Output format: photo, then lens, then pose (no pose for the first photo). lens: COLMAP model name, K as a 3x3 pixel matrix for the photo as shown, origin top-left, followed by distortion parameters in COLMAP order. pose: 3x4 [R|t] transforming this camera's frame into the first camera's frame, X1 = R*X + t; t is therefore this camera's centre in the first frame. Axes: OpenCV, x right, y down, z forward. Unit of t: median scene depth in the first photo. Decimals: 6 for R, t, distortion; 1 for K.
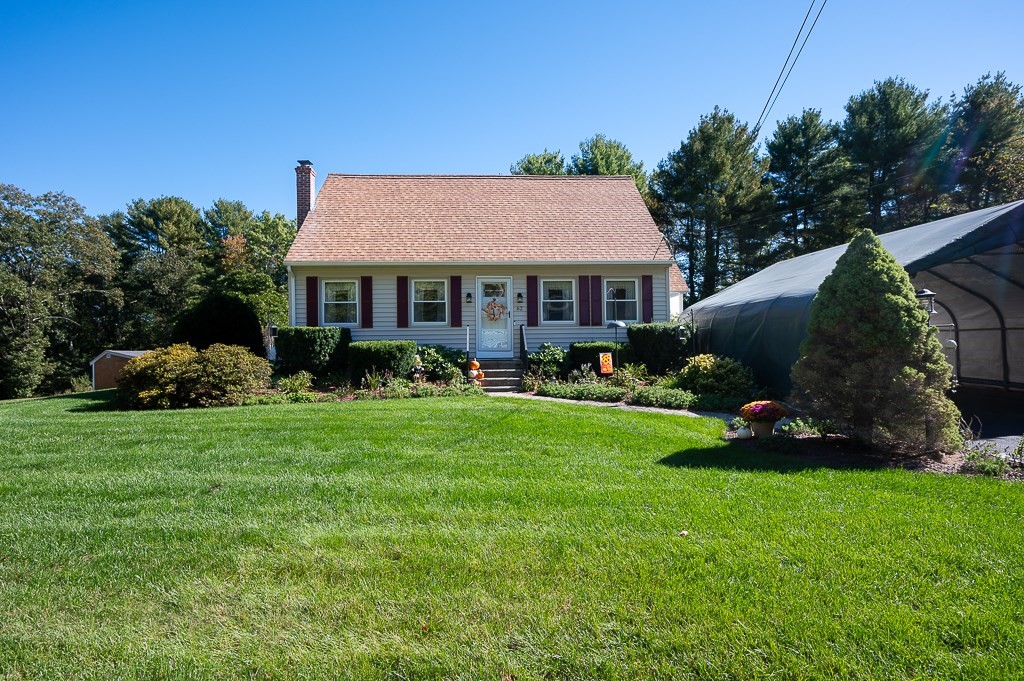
lens RADIAL K [[511.0, 0, 512.0], [0, 511.0, 340.5], [0, 0, 1]] dist [-0.003100, -0.000483]
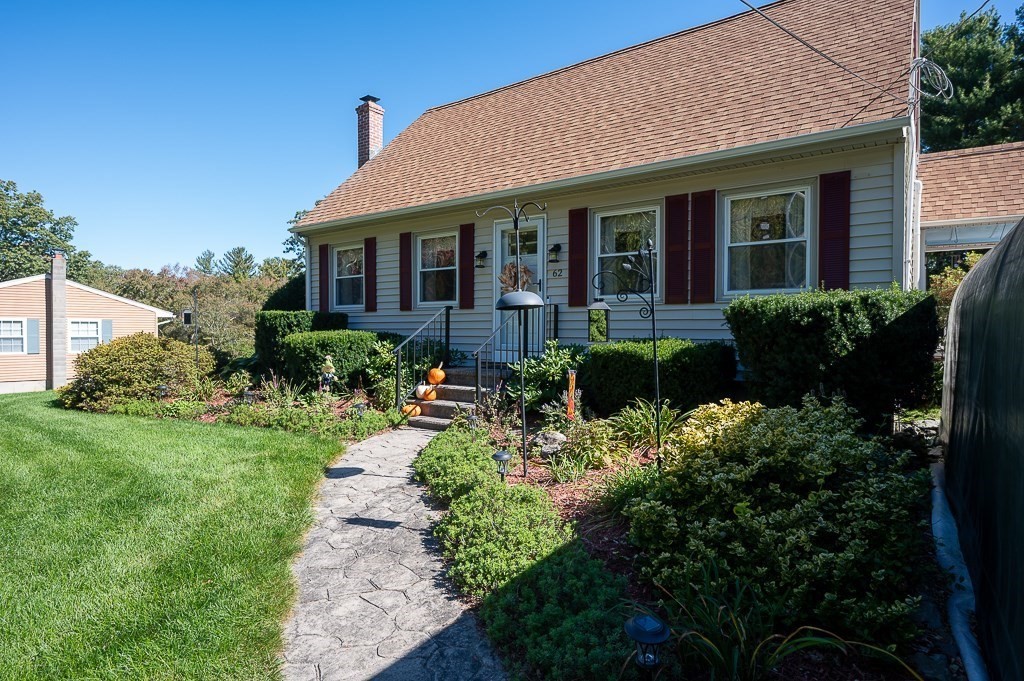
lens RADIAL K [[565.1, 0, 512.0], [0, 565.1, 340.5], [0, 0, 1]] dist [-0.001134, -0.000915]
pose [[0.773380, 0.027114, -0.633363, 0.353711], [-0.005024, 0.999316, 0.036646, -0.013625], [0.633923, -0.025160, 0.772987, 0.510825]]
